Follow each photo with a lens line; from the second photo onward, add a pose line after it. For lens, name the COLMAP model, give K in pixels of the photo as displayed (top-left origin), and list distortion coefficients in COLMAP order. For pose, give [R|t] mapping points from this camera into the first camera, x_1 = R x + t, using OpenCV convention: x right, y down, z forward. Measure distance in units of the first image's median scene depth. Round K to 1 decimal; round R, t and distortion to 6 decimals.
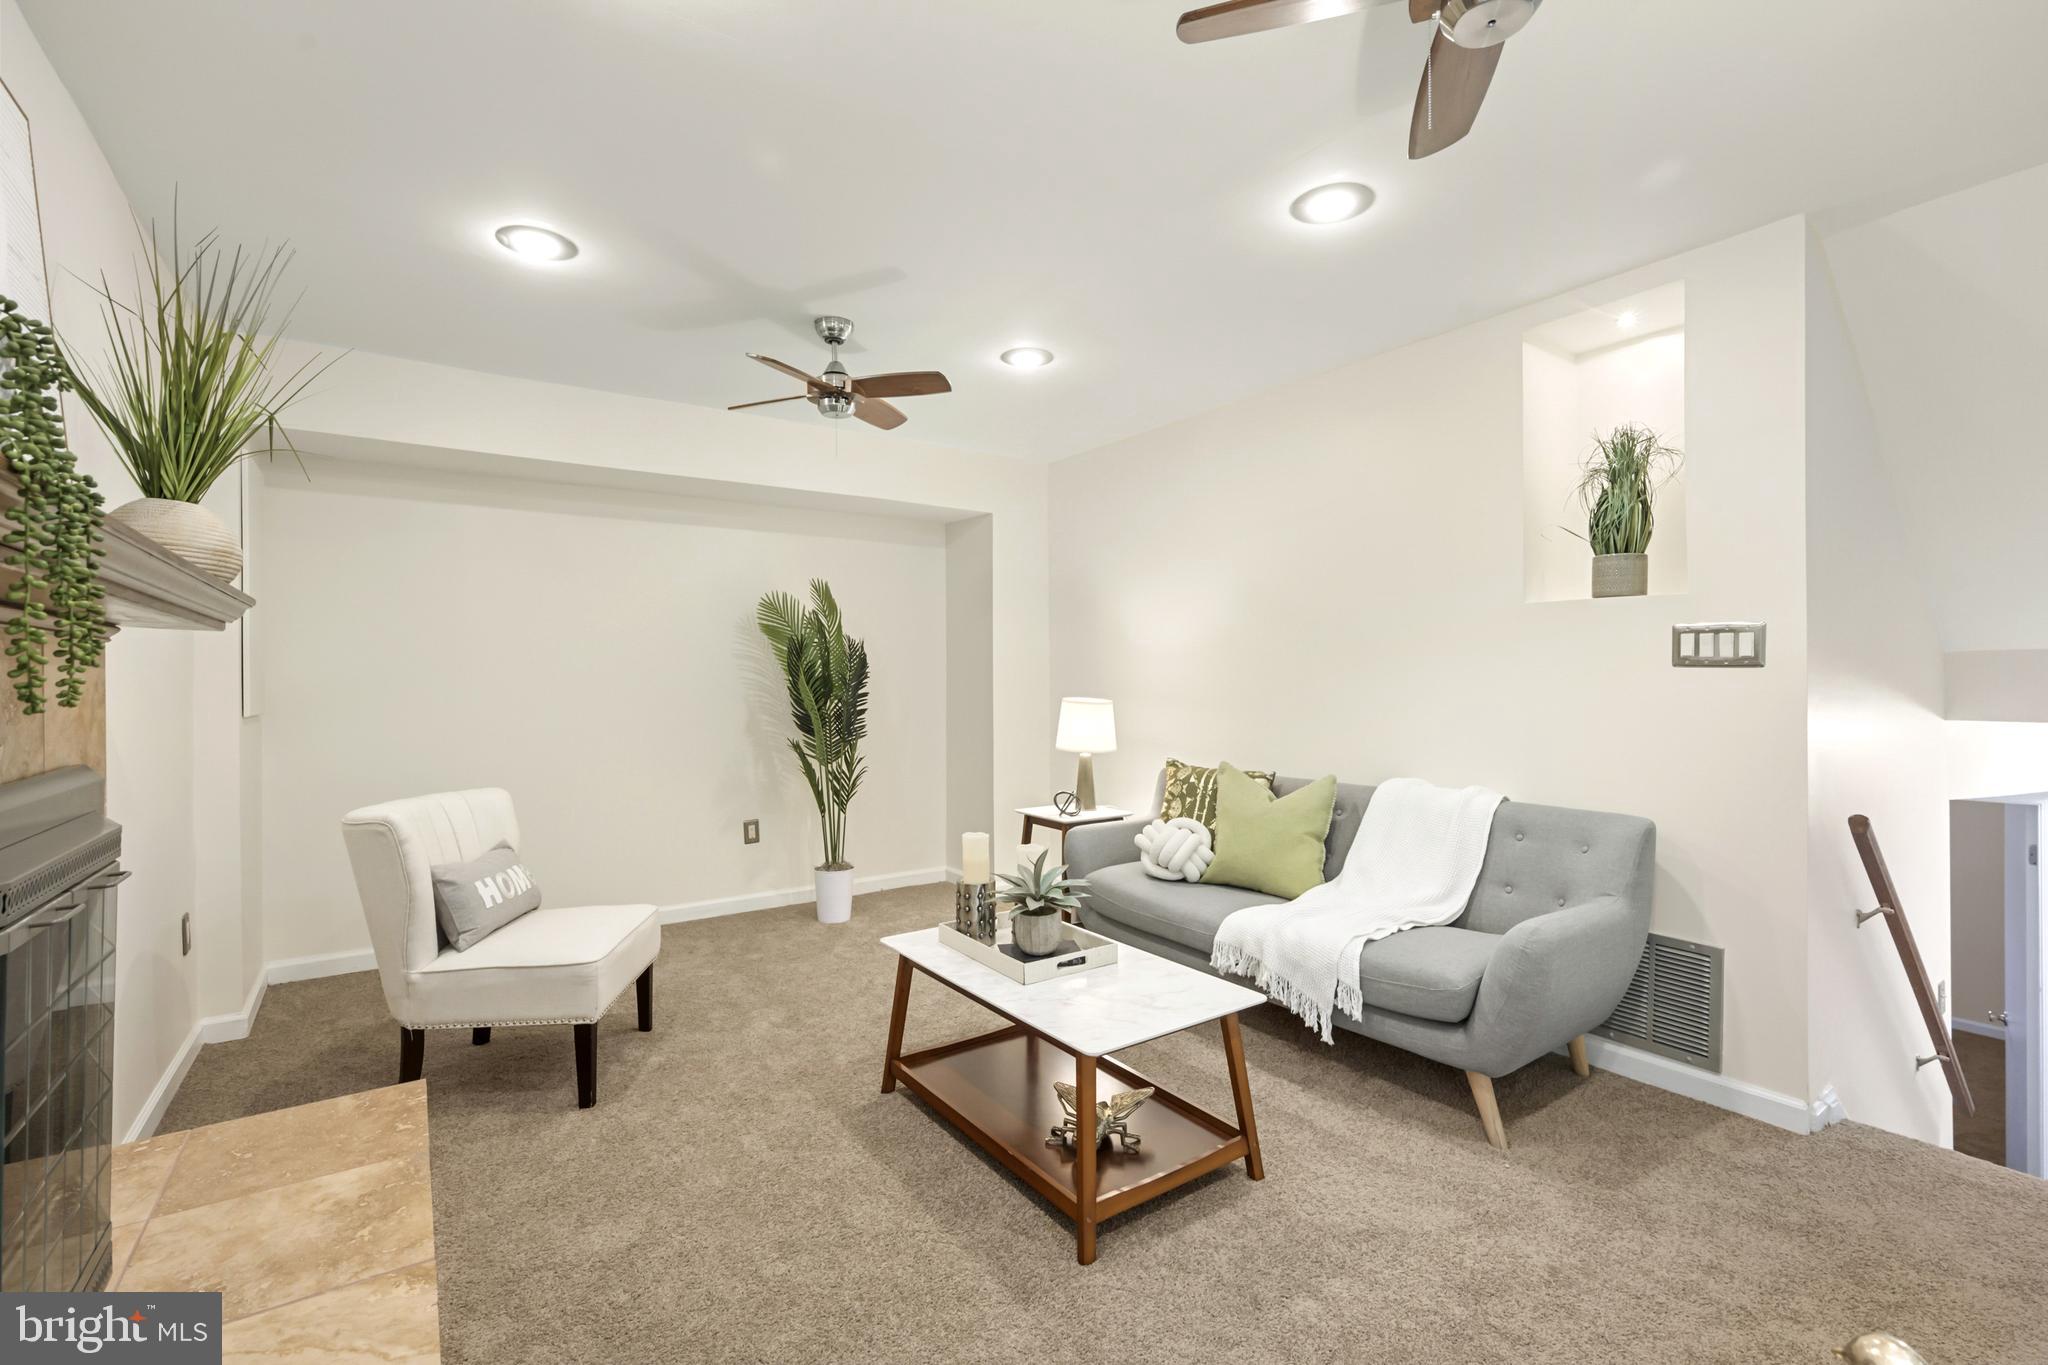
lens RADIAL K [[900.4, 0, 1007.2], [0, 900.4, 683.4], [0, 0, 1]] dist [0.001329, 0.000912]
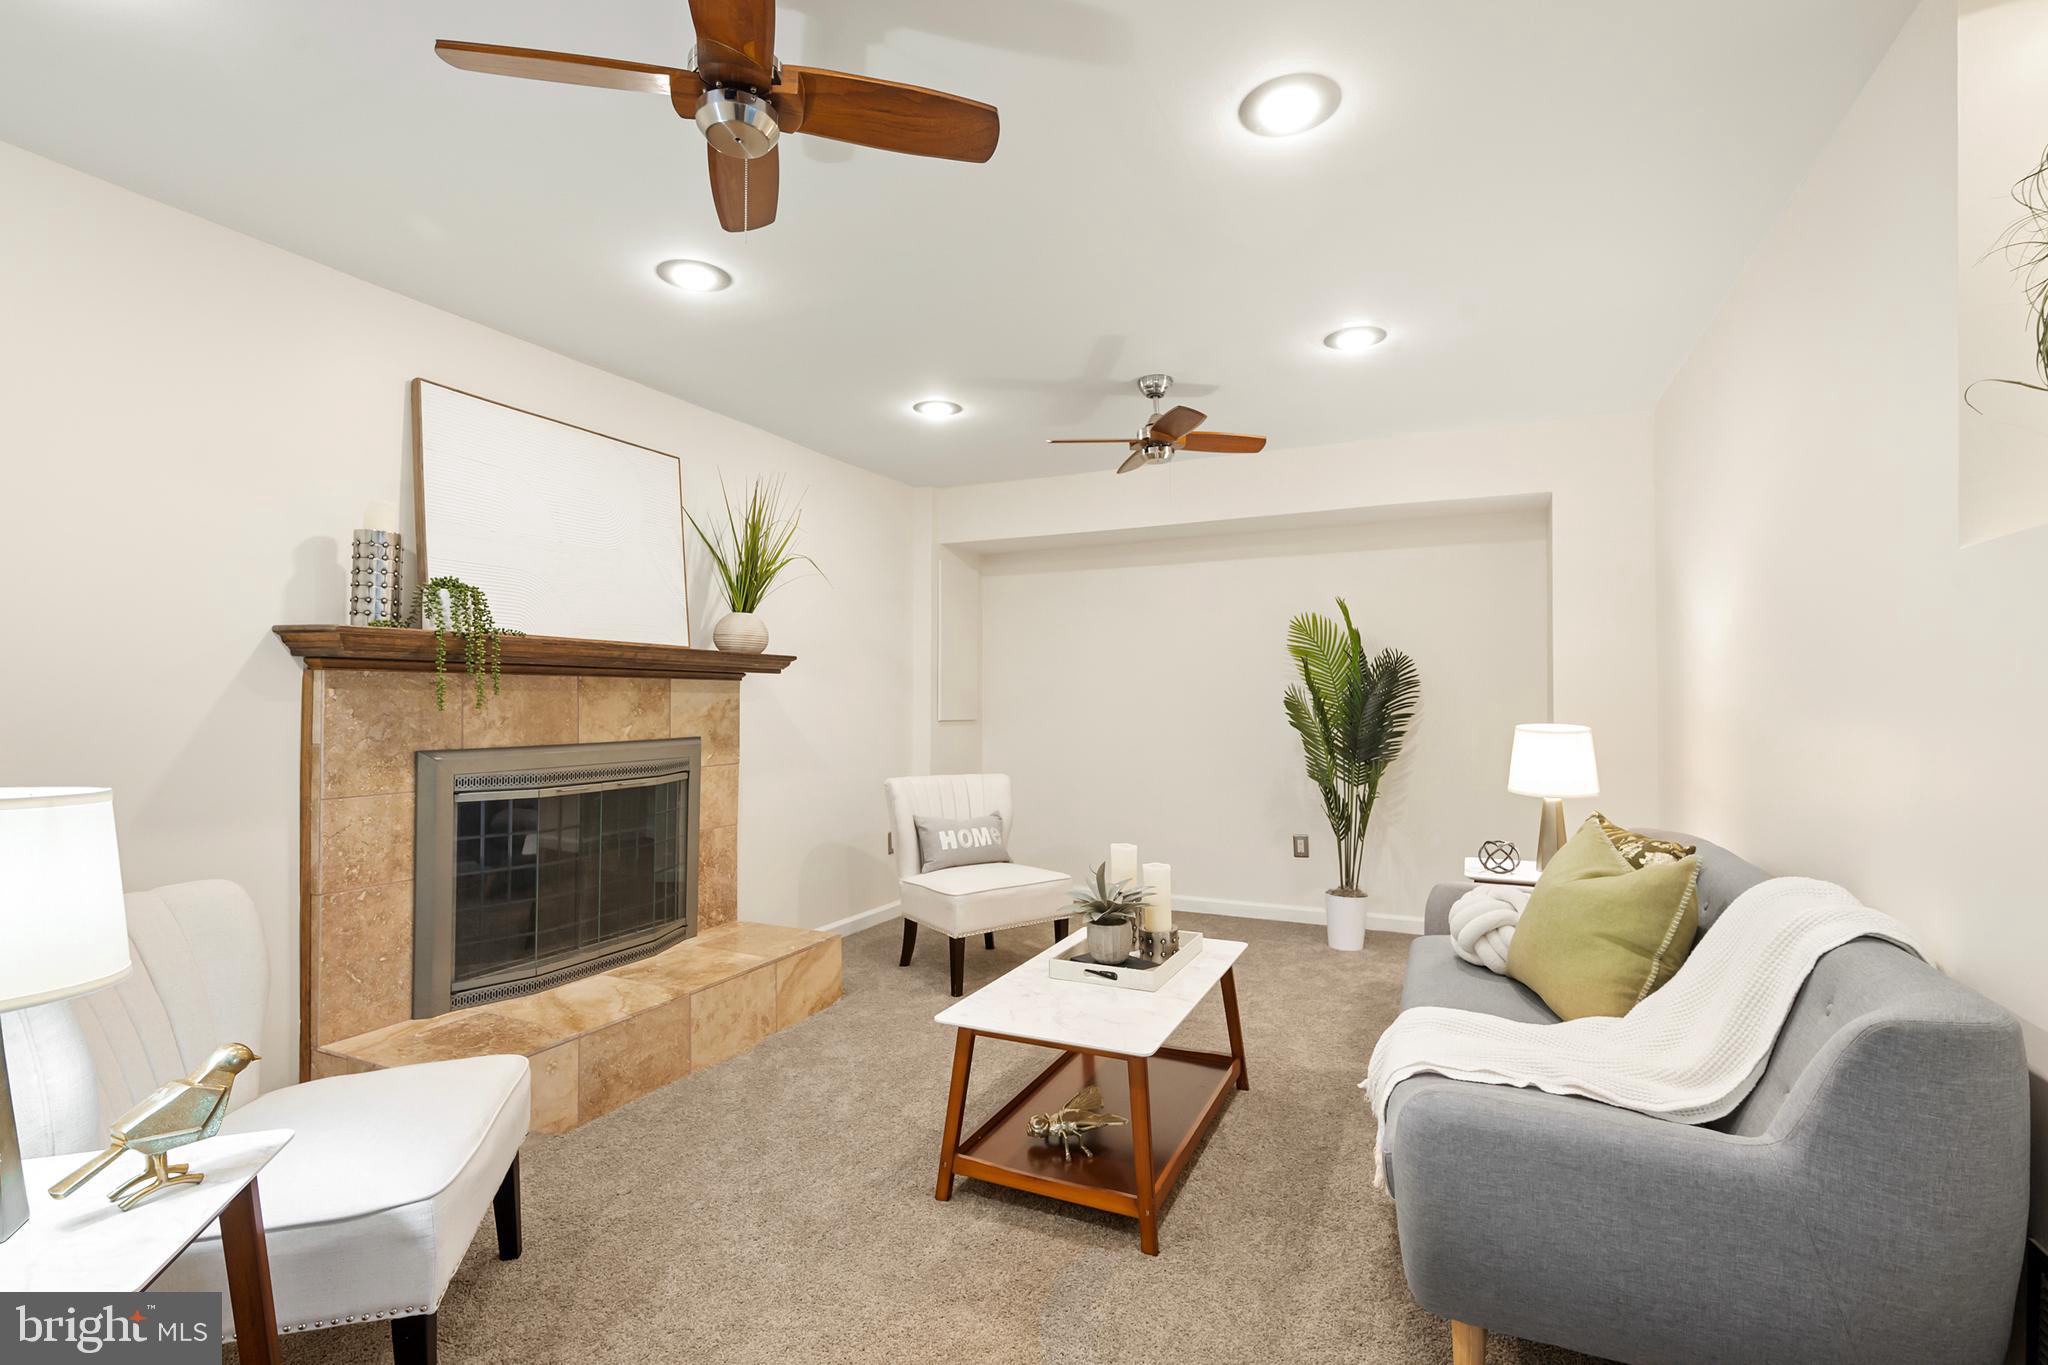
lens RADIAL K [[900.4, 0, 1016.2], [0, 900.4, 690.8], [0, 0, 1]] dist [0.001329, 0.000912]
pose [[0.506684, -0.005911, -0.862112, 0.527531], [-0.006591, 0.999921, -0.010730, -0.001218], [0.862107, 0.011119, 0.506605, 0.224776]]
